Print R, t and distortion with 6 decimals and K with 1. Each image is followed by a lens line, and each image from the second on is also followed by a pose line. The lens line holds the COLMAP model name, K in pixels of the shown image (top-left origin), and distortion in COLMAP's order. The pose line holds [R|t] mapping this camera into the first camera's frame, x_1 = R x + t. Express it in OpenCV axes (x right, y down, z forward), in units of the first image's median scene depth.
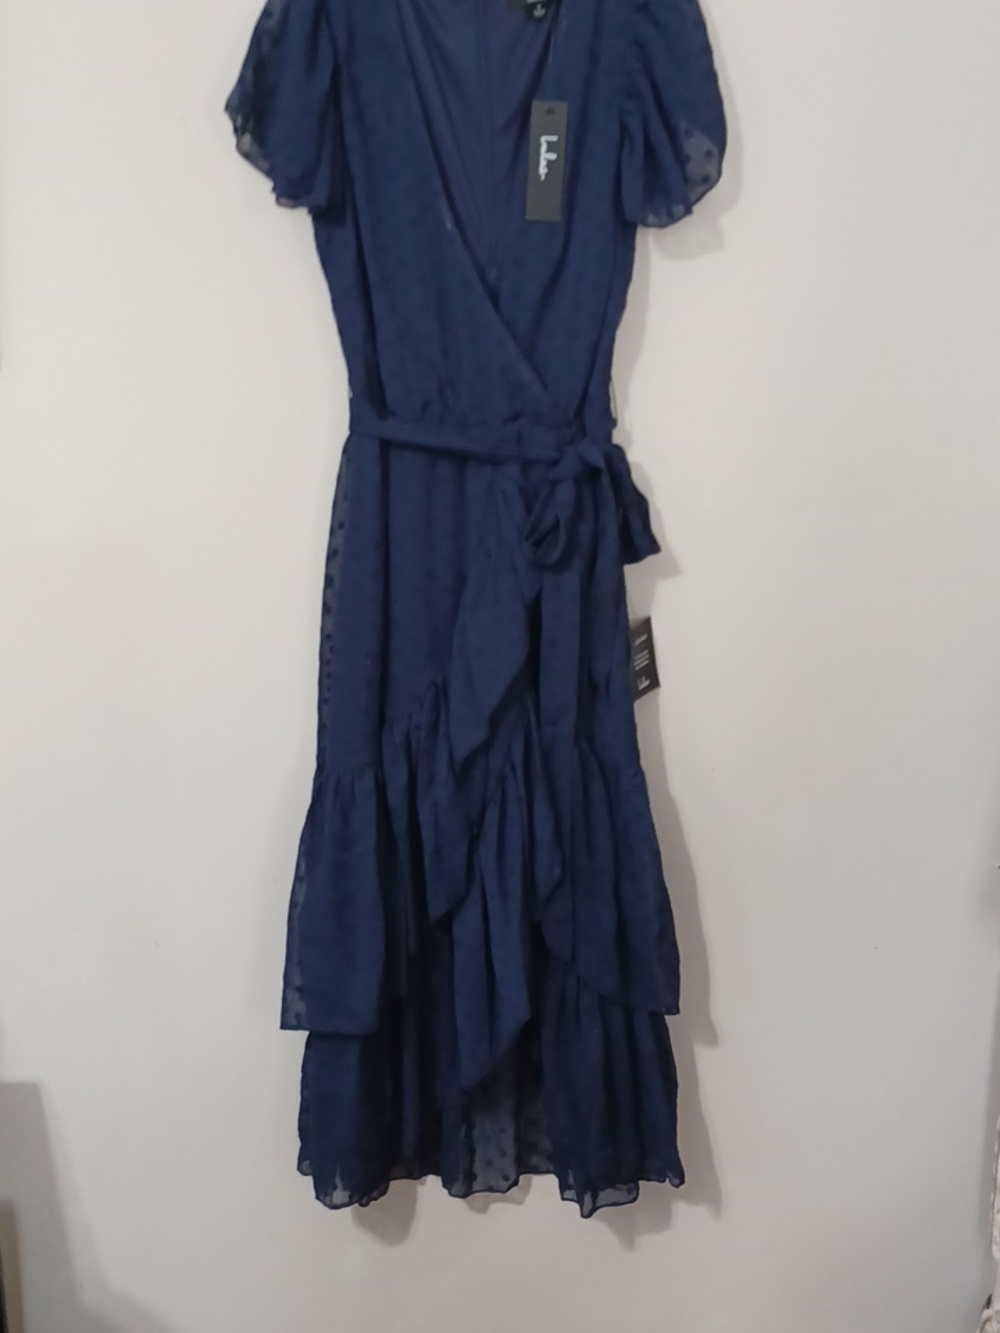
lens RADIAL K [[1517.4, 0, 499.9], [0, 1517.4, 661.2], [0, 0, 1]] dist [0.099542, -0.188154]
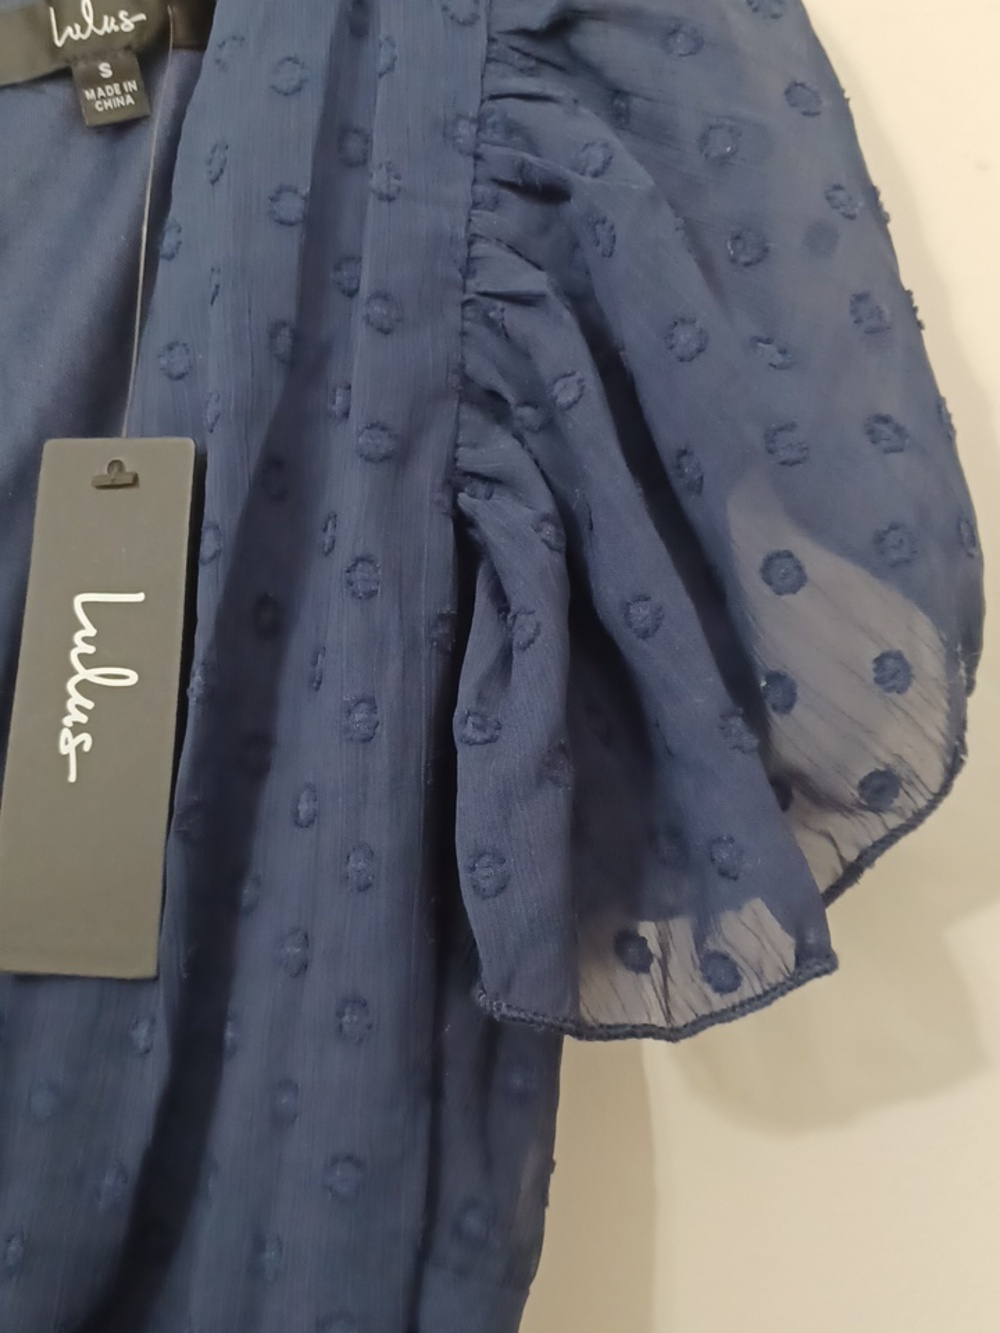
lens RADIAL K [[1517.4, 0, 499.9], [0, 1517.4, 661.2], [0, 0, 1]] dist [0.099542, -0.188154]
pose [[0.997435, -0.002994, -0.071514, 0.095608], [-0.020240, 0.946548, -0.321927, -0.256688], [0.068655, 0.322549, 0.944060, 0.777704]]
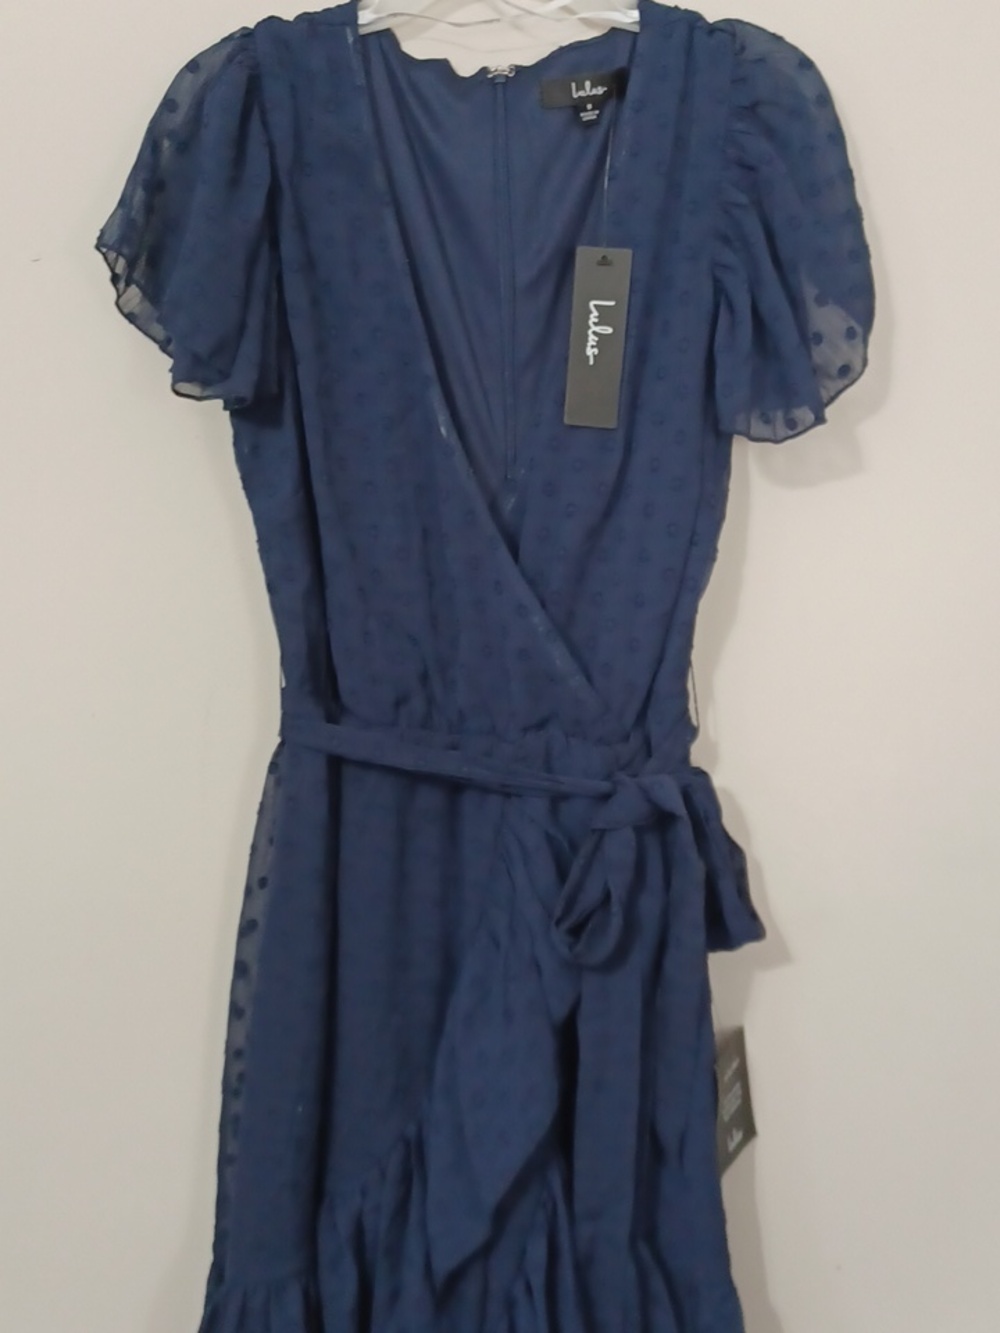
lens RADIAL K [[1517.4, 0, 499.9], [0, 1517.4, 661.2], [0, 0, 1]] dist [0.099542, -0.188154]
pose [[0.999651, 0.019086, 0.018238, -0.019079], [-0.017431, 0.996057, -0.086992, -0.129065], [-0.019826, 0.086643, 0.996042, 0.358710]]
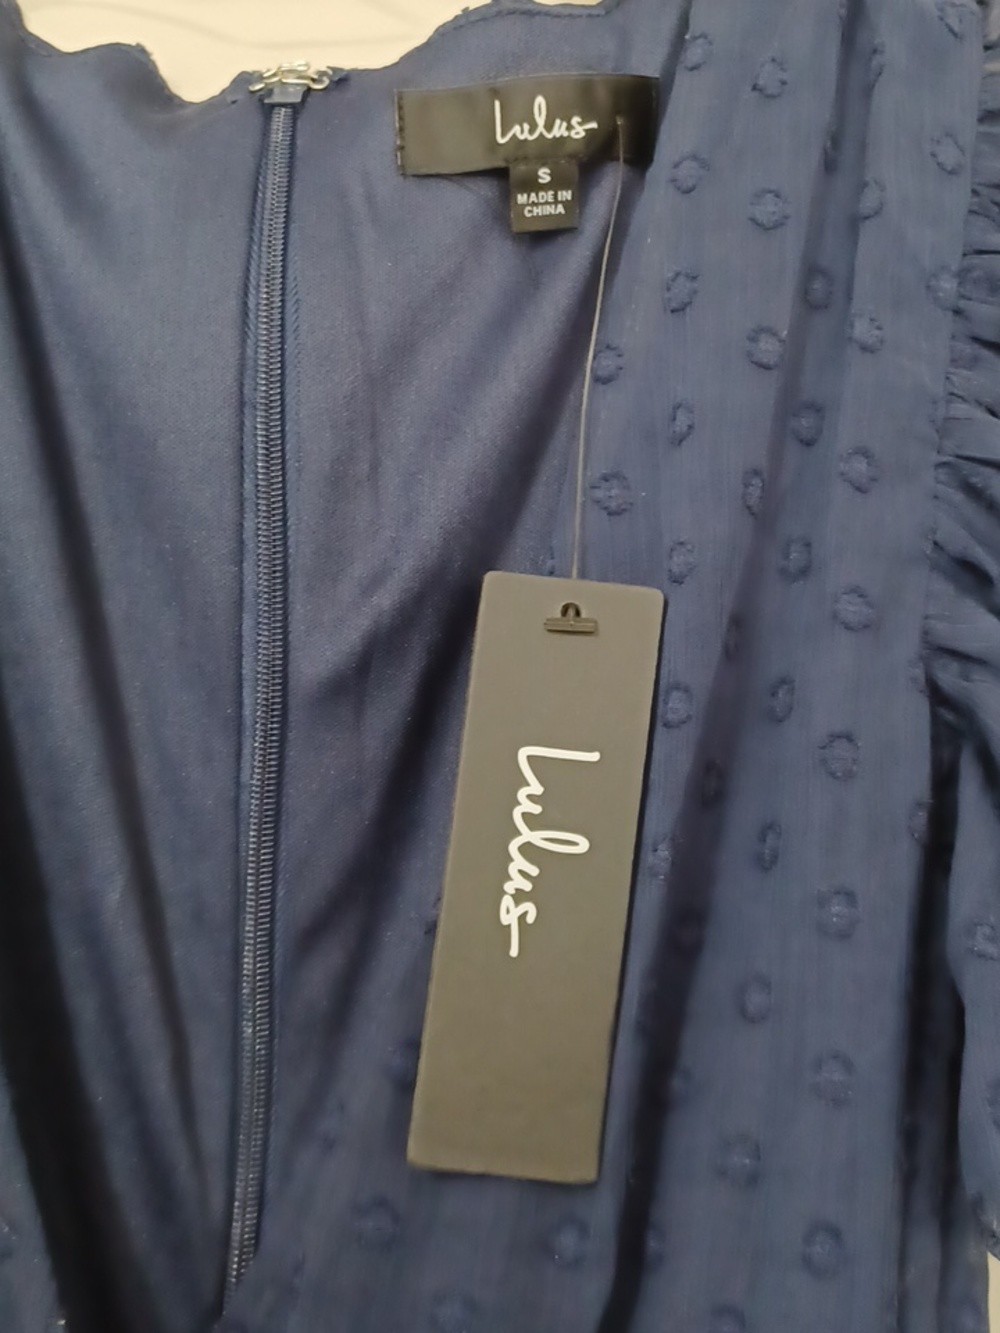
lens RADIAL K [[1517.4, 0, 499.9], [0, 1517.4, 661.2], [0, 0, 1]] dist [0.099542, -0.188154]
pose [[0.996797, 0.078720, 0.014128, 0.020307], [-0.068743, 0.933583, -0.351706, -0.273458], [-0.040876, 0.349609, 0.936004, 0.785677]]
